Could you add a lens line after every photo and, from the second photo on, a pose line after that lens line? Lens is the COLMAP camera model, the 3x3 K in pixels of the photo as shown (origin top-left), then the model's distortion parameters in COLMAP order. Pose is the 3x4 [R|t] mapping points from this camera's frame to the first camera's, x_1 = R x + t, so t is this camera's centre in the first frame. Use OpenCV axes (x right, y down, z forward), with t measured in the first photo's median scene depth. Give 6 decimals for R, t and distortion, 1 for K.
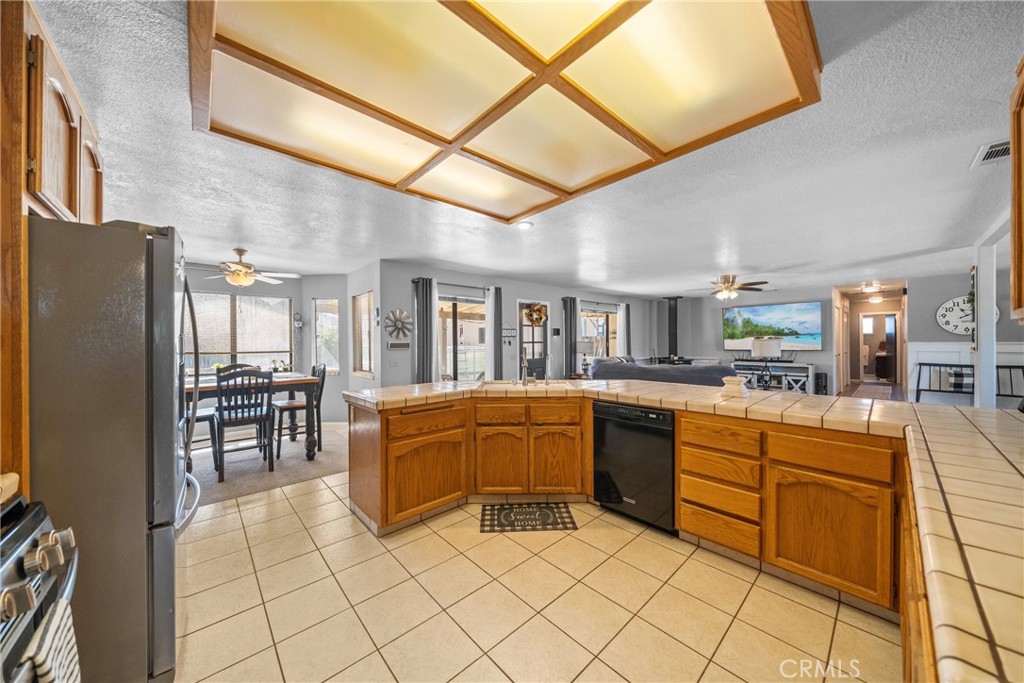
lens RADIAL K [[353.1, 0, 512.8], [0, 353.1, 343.1], [0, 0, 1]] dist [-0.007937, 0.000520]
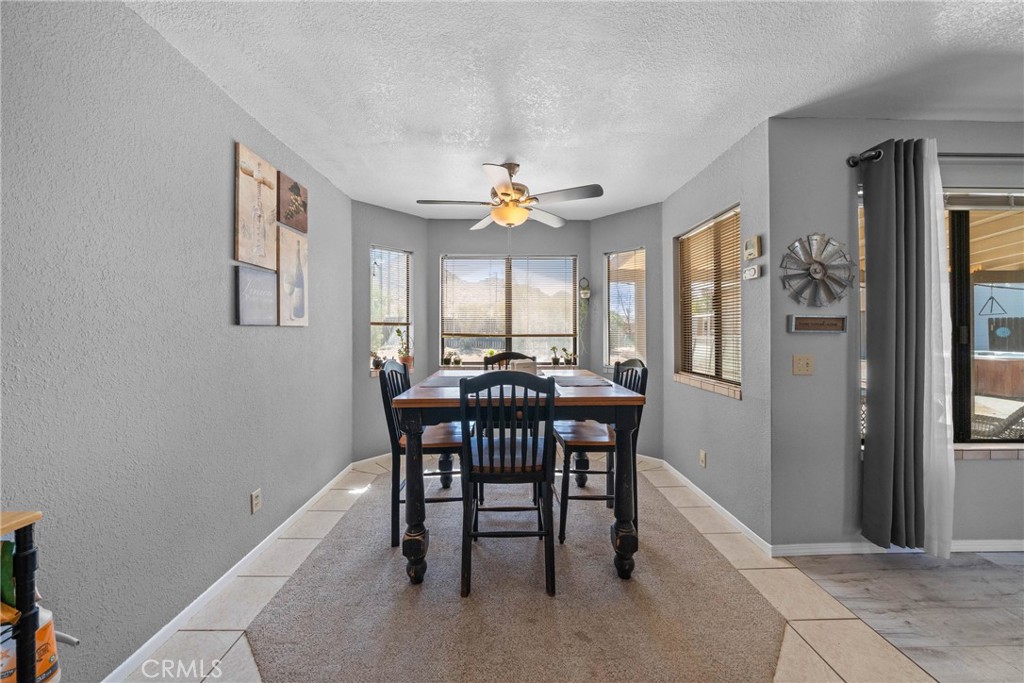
lens RADIAL K [[353.1, 0, 501.9], [0, 353.1, 328.3], [0, 0, 1]] dist [-0.007937, 0.000520]
pose [[0.740978, 0.001455, -0.671528, -0.367519], [-0.005252, 0.999980, -0.003629, 0.017833], [0.671509, 0.006216, 0.740970, 0.530063]]
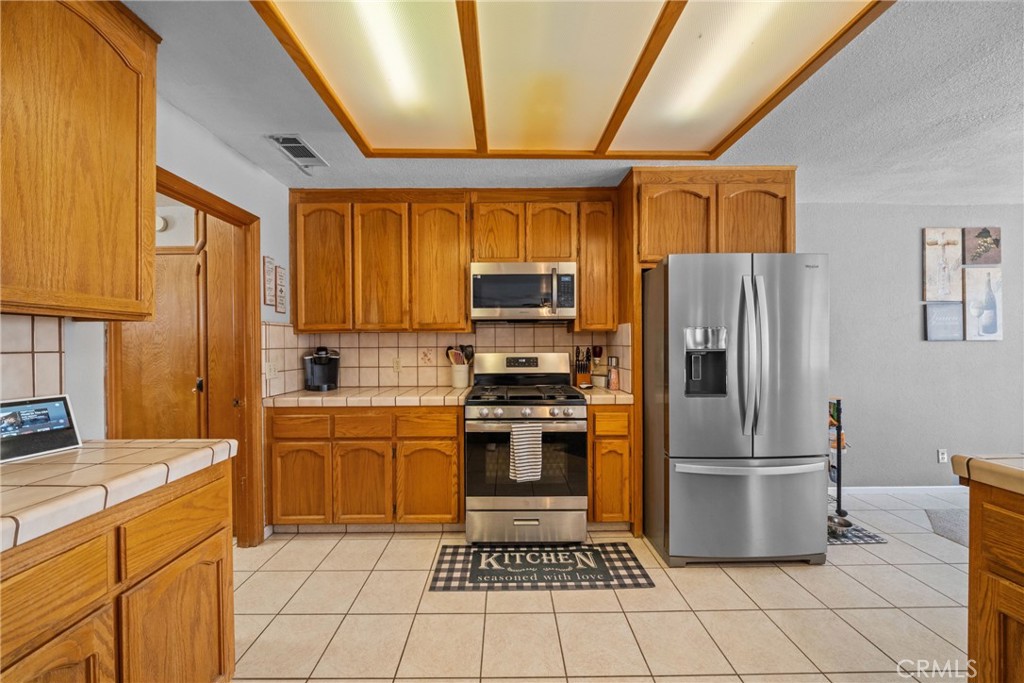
lens RADIAL K [[353.1, 0, 506.8], [0, 353.1, 344.5], [0, 0, 1]] dist [-0.007937, 0.000520]
pose [[-0.678204, 0.013504, -0.734750, 0.191694], [0.010730, 0.999907, 0.008472, 0.006454], [0.734795, -0.002138, -0.678285, 0.489592]]
